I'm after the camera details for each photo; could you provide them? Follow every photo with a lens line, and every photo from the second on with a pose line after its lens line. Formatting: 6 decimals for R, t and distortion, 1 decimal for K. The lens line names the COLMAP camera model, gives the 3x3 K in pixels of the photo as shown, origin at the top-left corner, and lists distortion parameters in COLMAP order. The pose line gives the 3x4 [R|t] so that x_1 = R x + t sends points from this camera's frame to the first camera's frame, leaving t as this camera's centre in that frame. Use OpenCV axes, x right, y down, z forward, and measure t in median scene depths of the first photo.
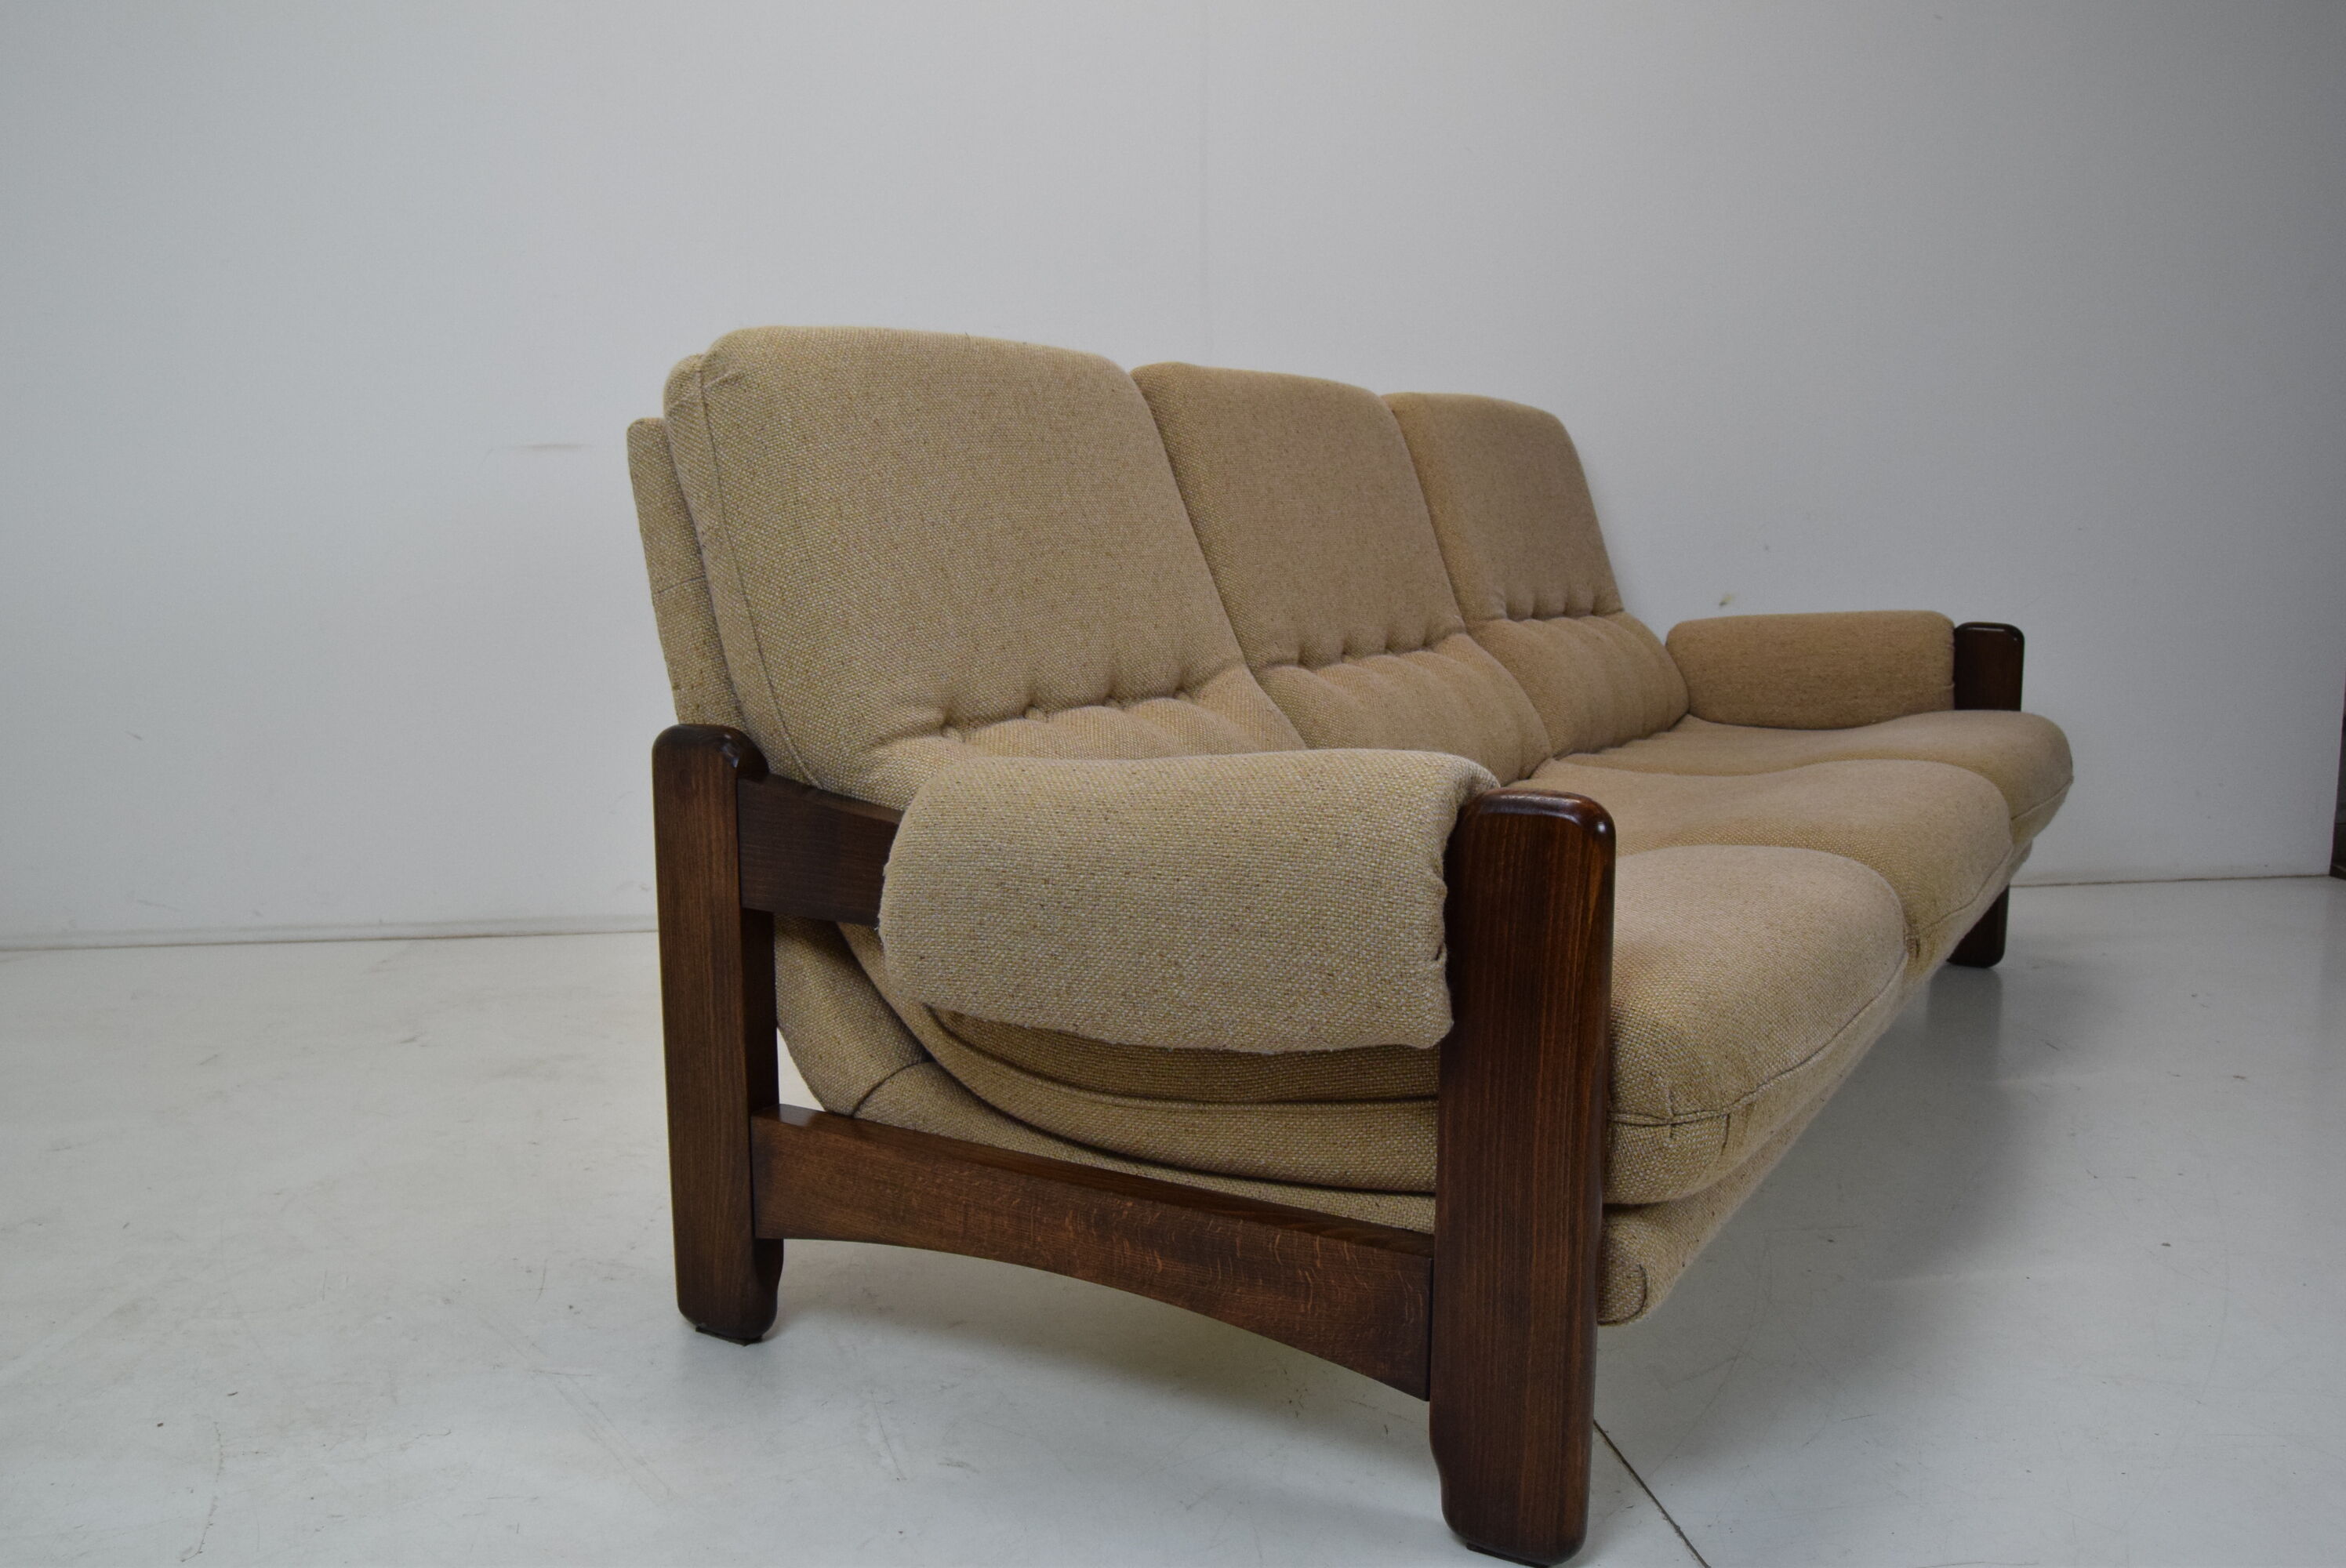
lens RADIAL K [[1984.8, 0, 1173.0], [0, 1984.8, 784.0], [0, 0, 1]] dist [-0.087047, 0.005491]
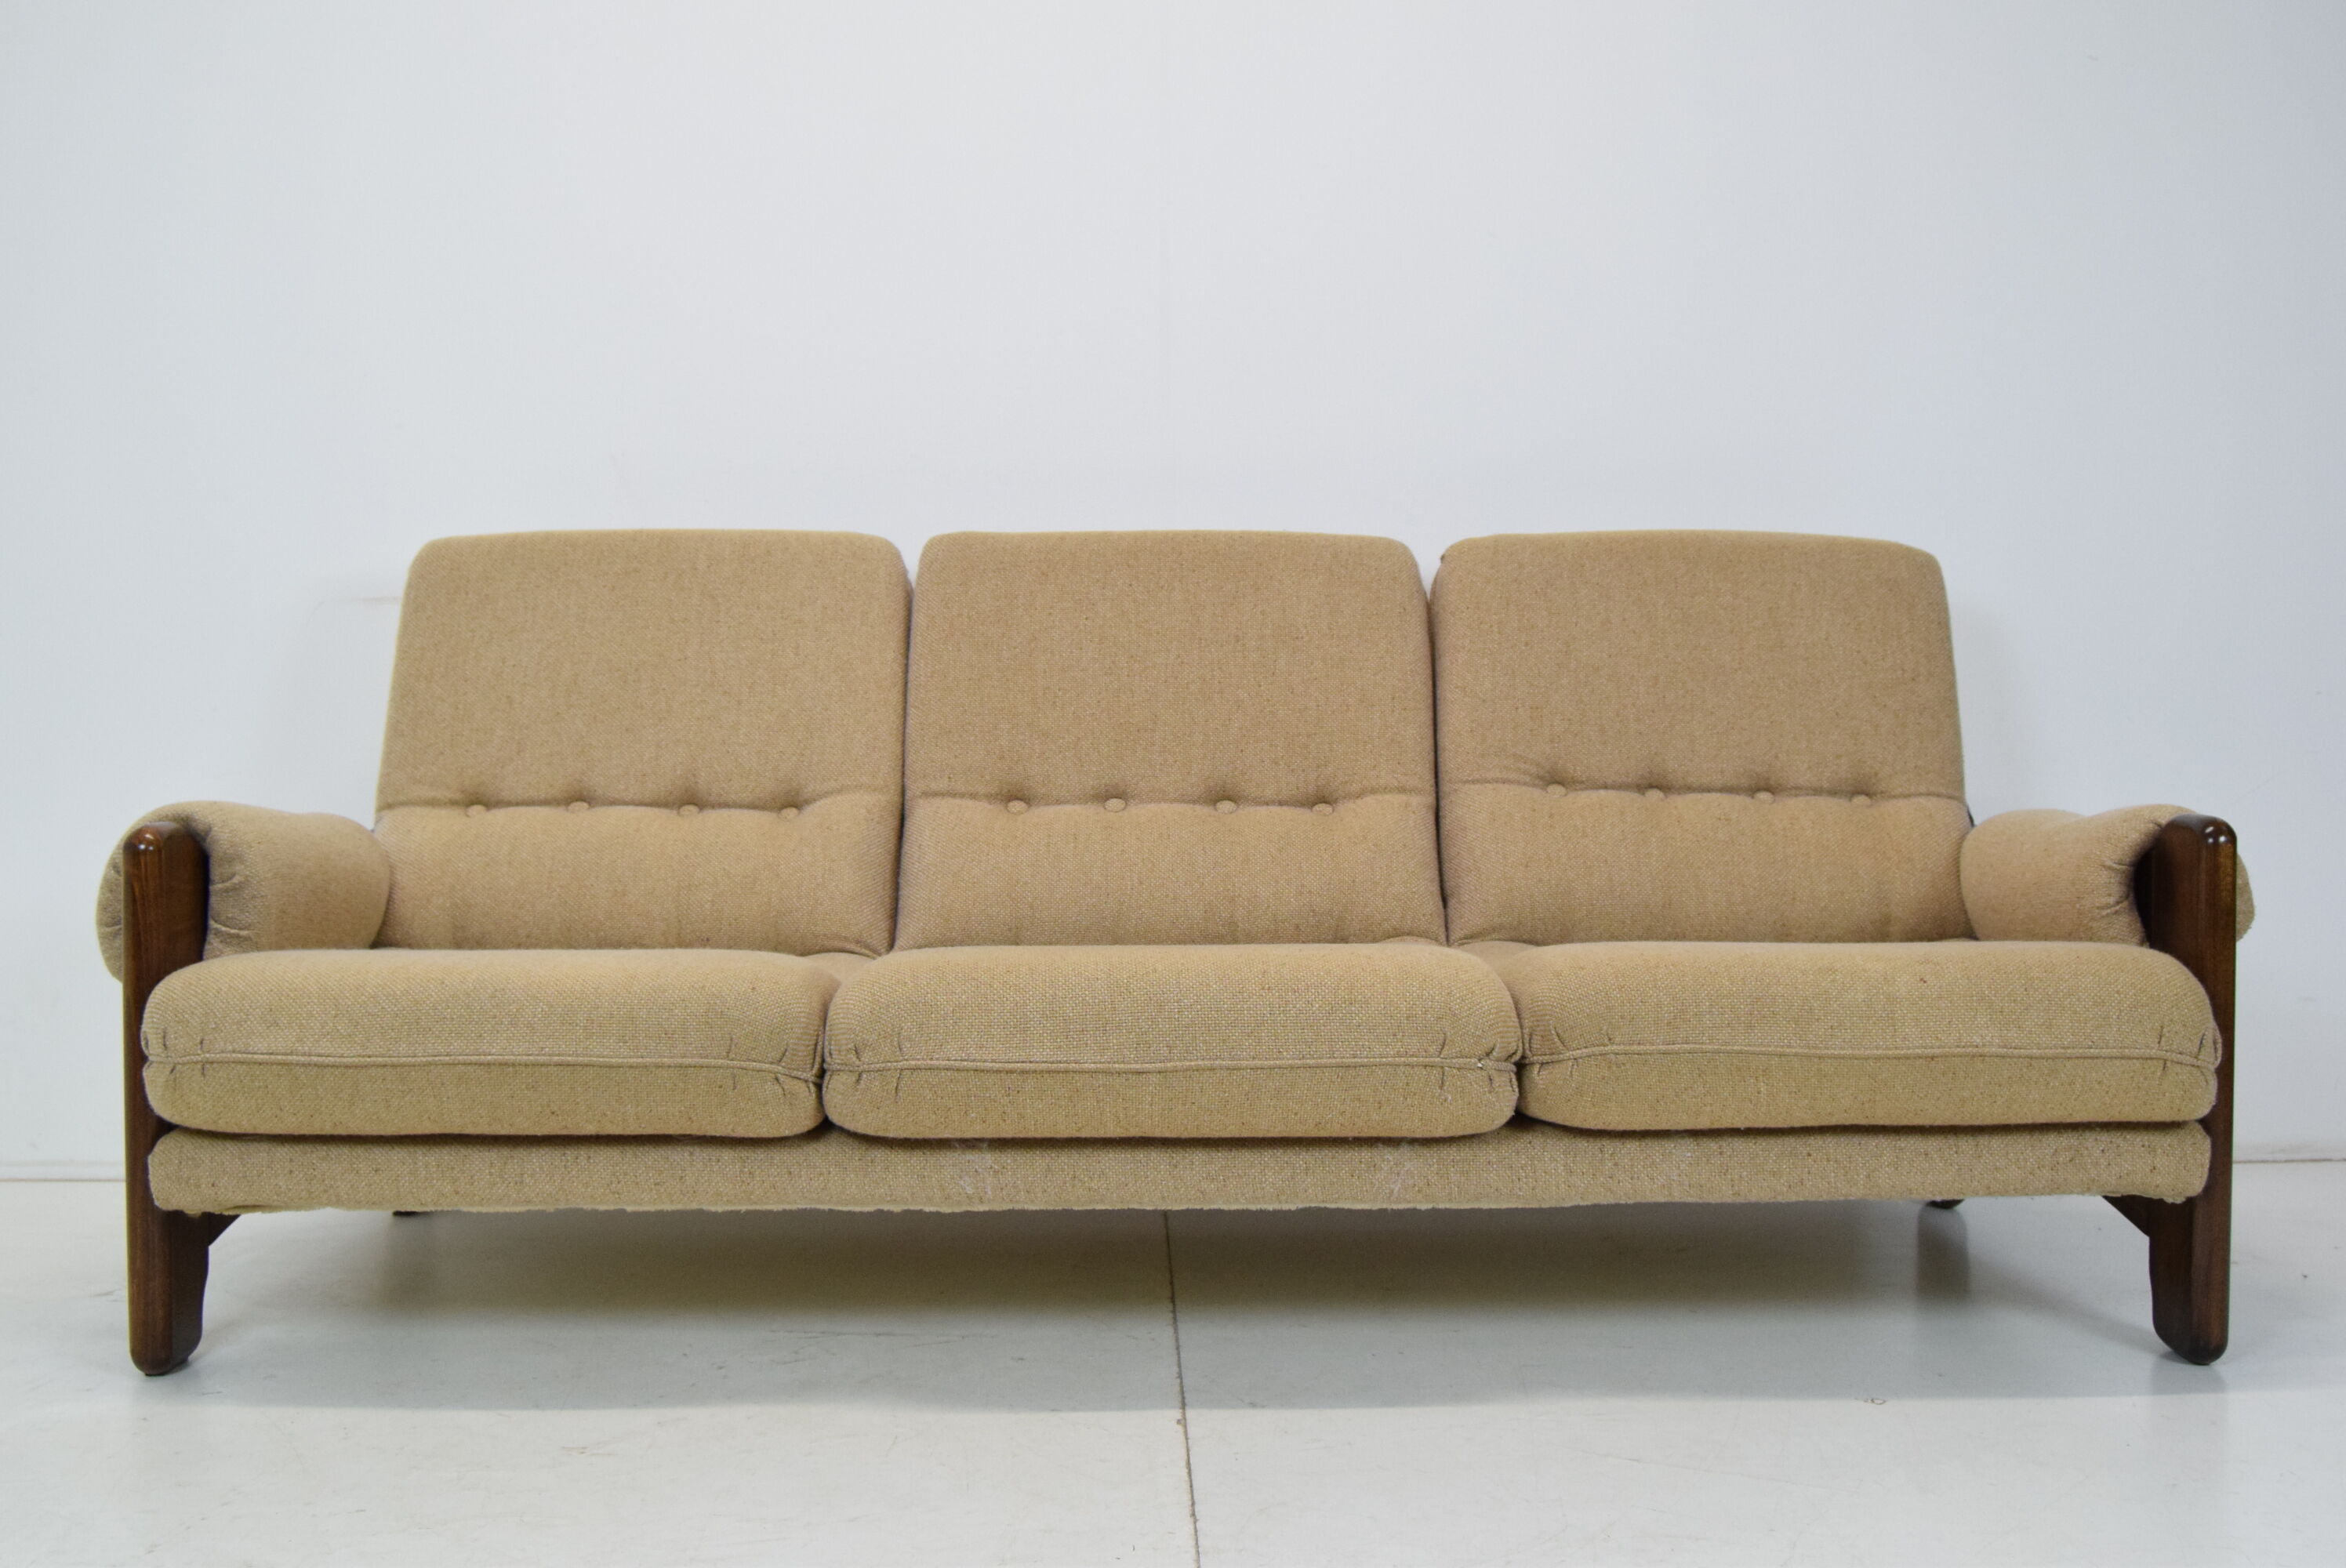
lens RADIAL K [[2226.1, 0, 1172.9], [0, 2226.1, 798.3], [0, 0, 1]] dist [-0.060572, -0.004236]
pose [[0.511347, 0.027742, -0.858926, 1.559691], [-0.123655, 0.991453, -0.041593, -0.030616], [0.850431, 0.127479, 0.510408, 0.629229]]
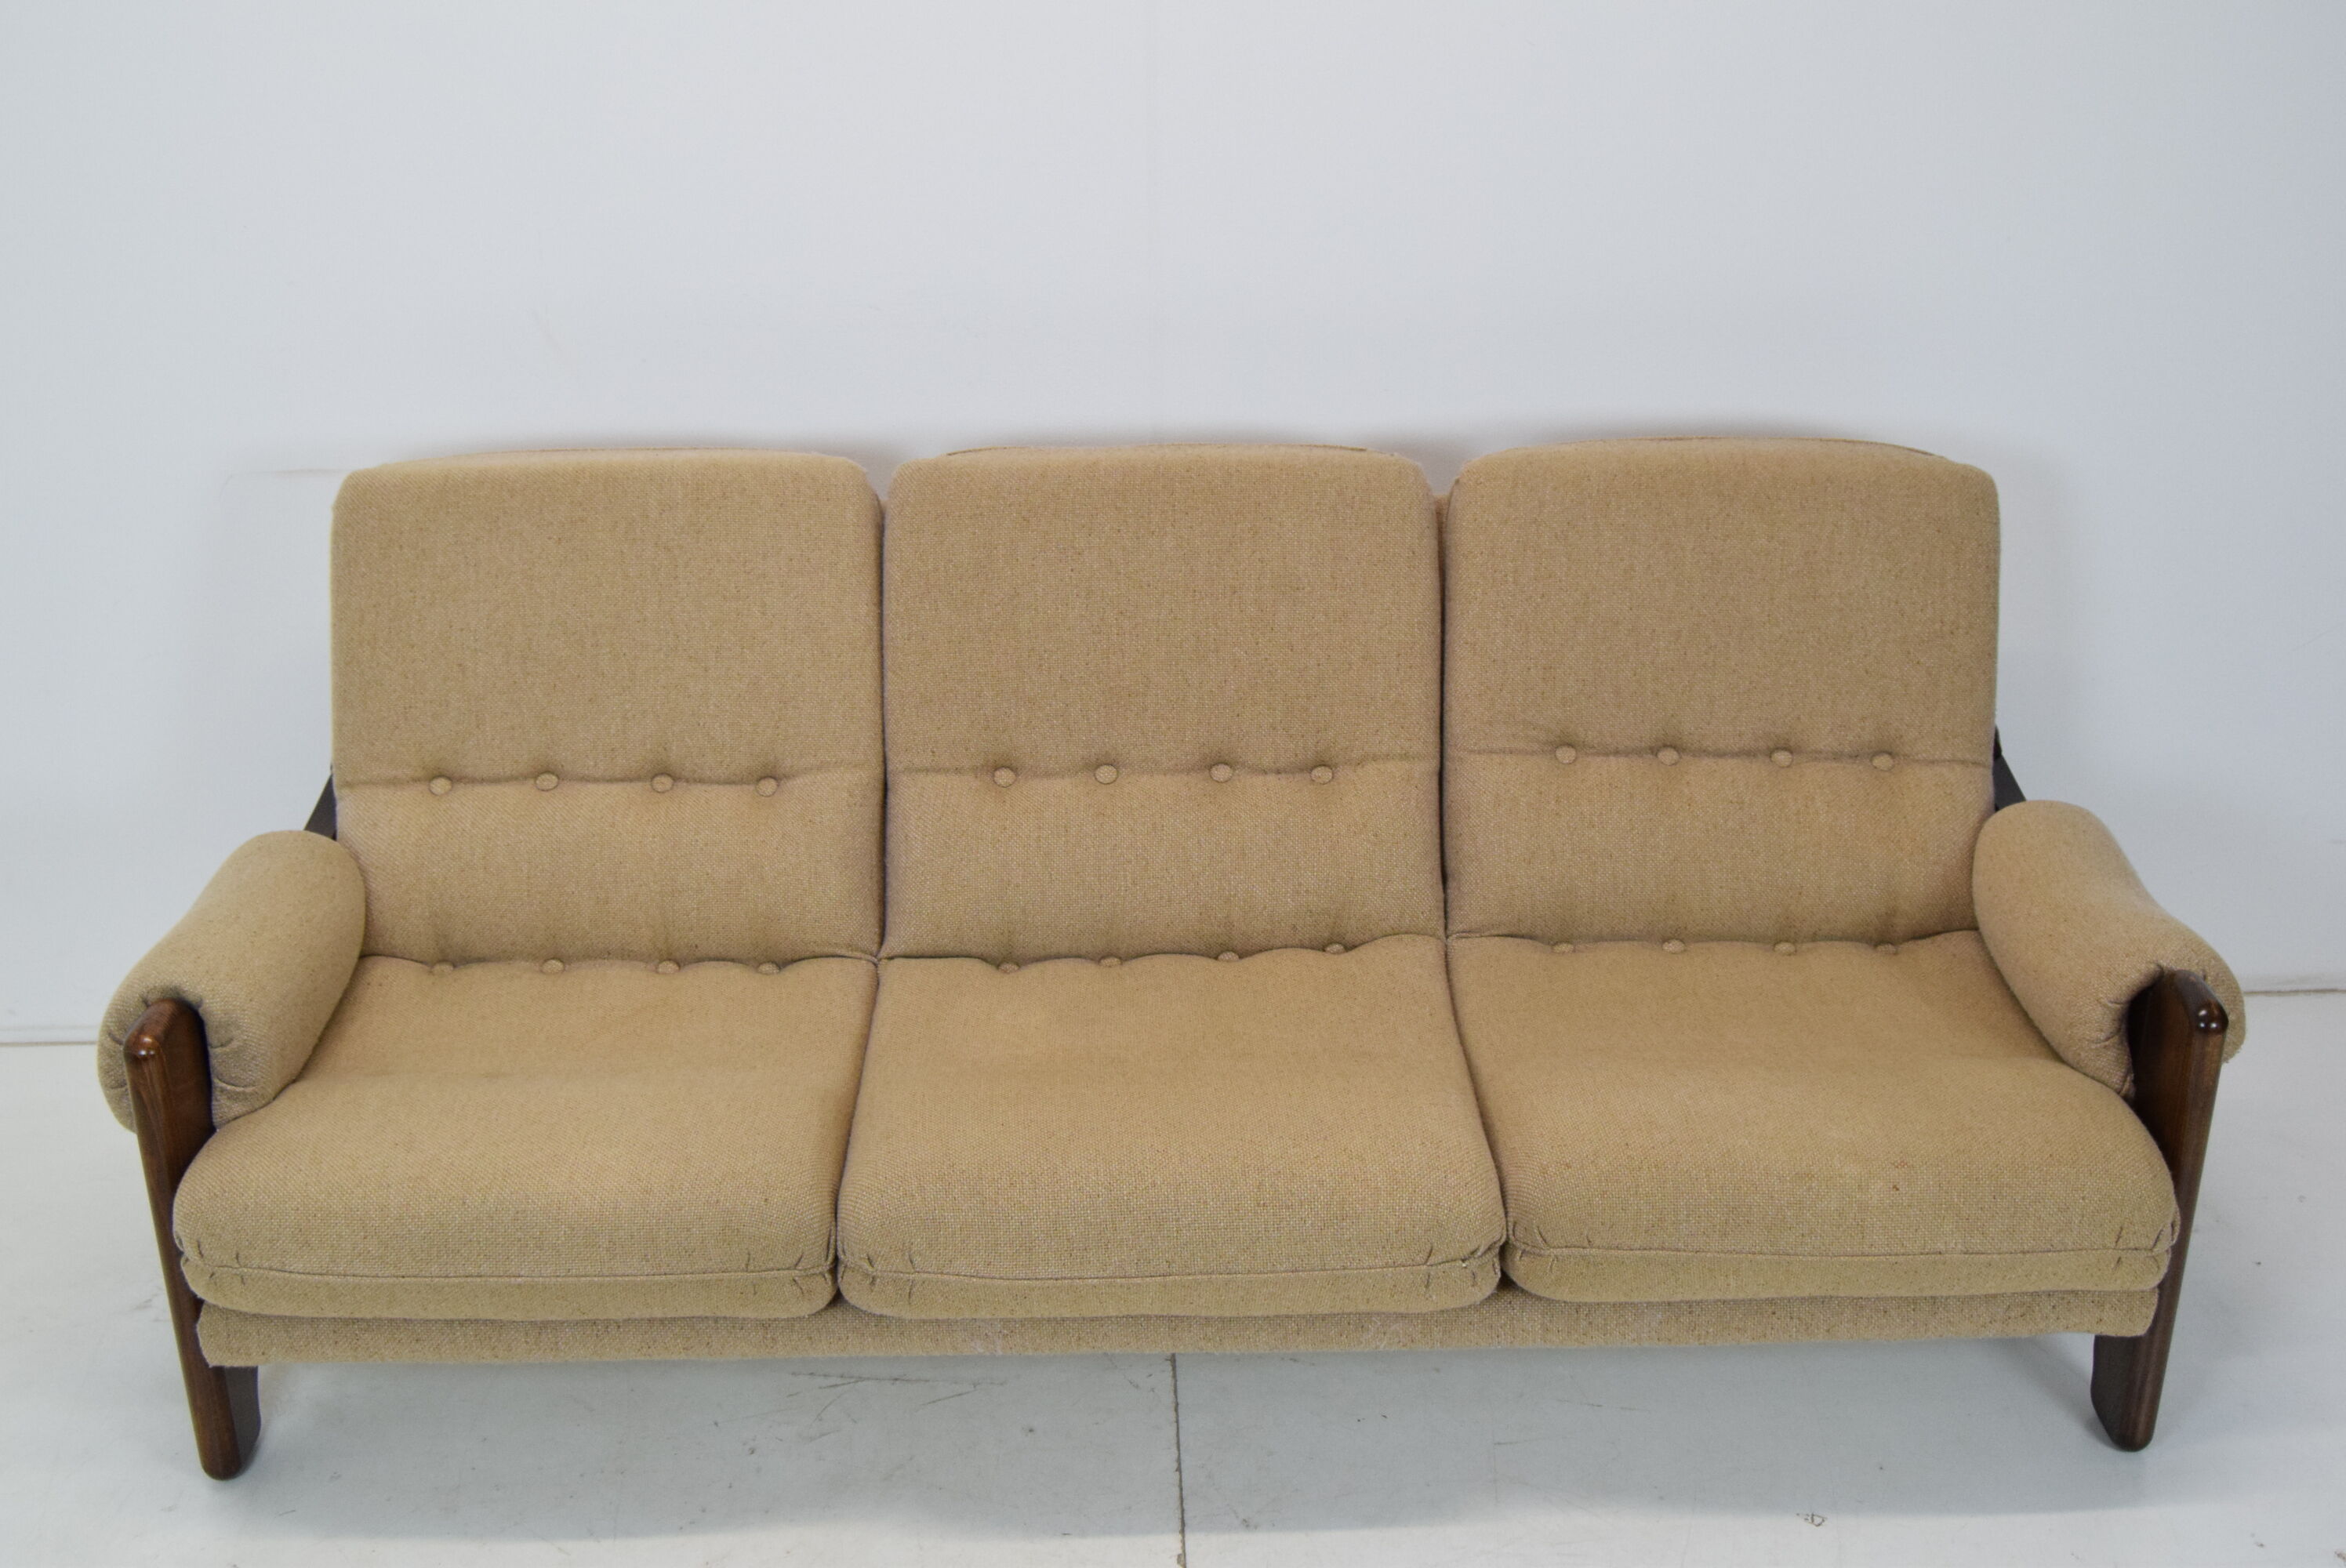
lens RADIAL K [[2527.7, 0, 1173.0], [0, 2527.7, 784.0], [0, 0, 1]] dist [-0.048012, -0.014464]
pose [[0.518183, 0.336779, -0.786172, 1.564266], [-0.118050, 0.938575, 0.324256, -0.669669], [0.847084, -0.075216, 0.526110, 0.527903]]
